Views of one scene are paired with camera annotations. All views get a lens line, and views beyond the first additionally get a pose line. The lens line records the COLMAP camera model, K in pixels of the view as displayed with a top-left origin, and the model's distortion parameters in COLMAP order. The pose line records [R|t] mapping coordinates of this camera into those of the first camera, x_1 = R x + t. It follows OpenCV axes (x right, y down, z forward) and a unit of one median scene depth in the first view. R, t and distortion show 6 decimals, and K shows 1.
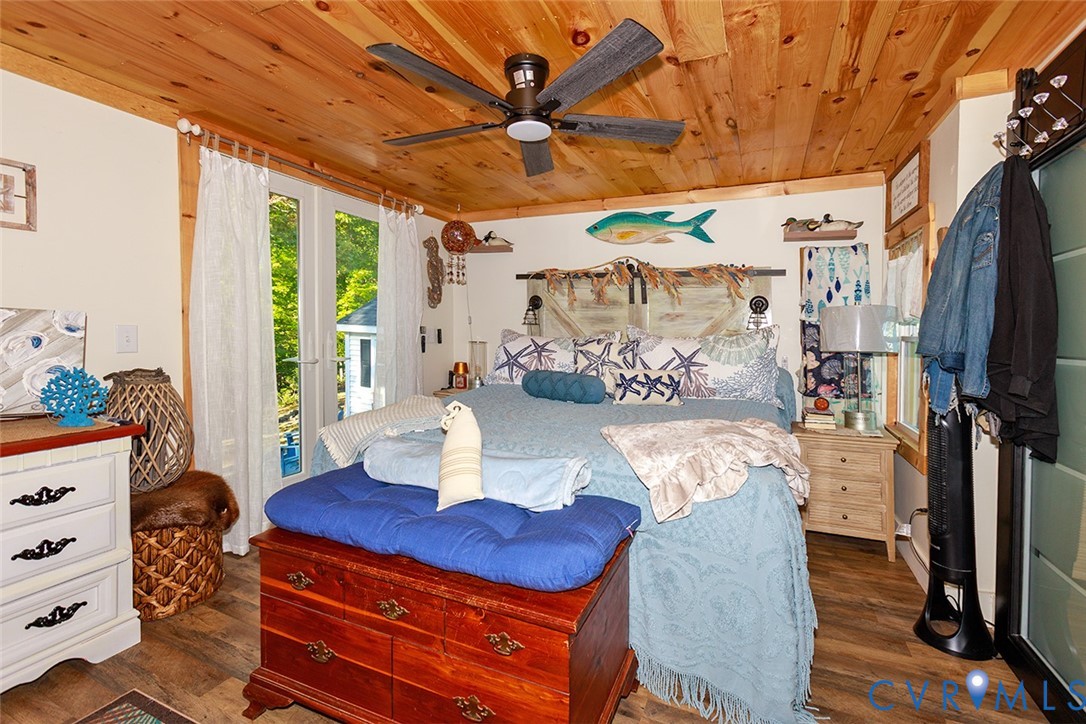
lens RADIAL K [[491.8, 0, 550.8], [0, 491.8, 339.8], [0, 0, 1]] dist [-0.017824, 0.000941]
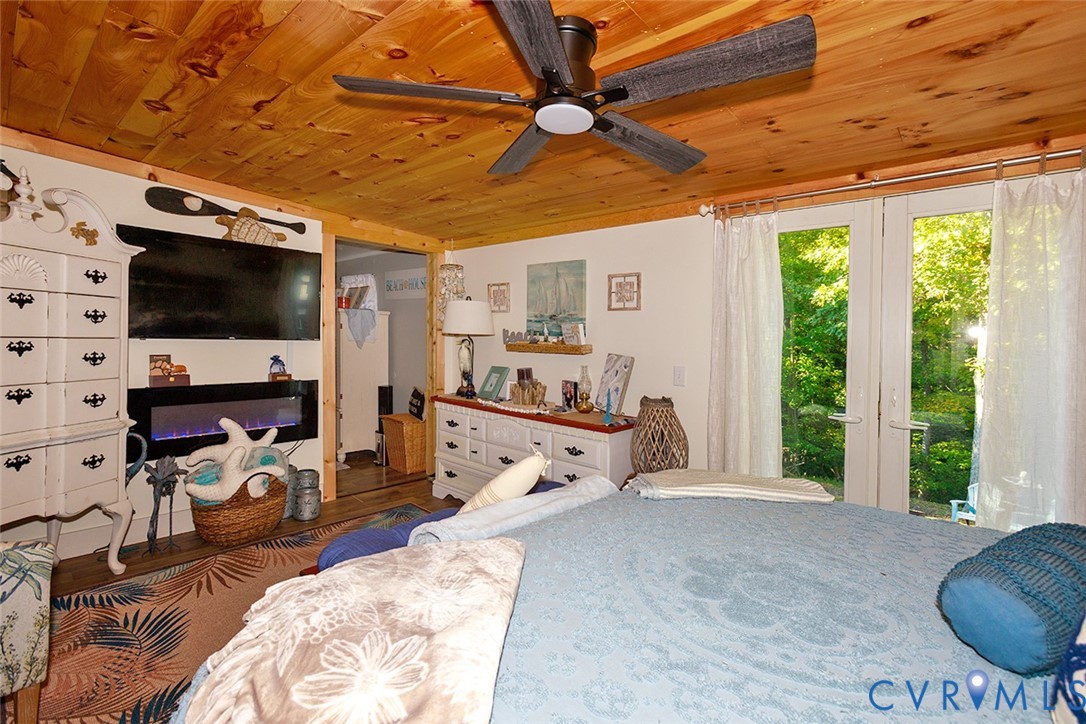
lens RADIAL K [[491.8, 0, 546.0], [0, 491.8, 357.3], [0, 0, 1]] dist [-0.017824, 0.000941]
pose [[-0.300505, 0.021820, -0.953531, 0.762125], [-0.039900, 0.998575, 0.035426, -0.107758], [0.952945, 0.048692, -0.299207, 1.261861]]
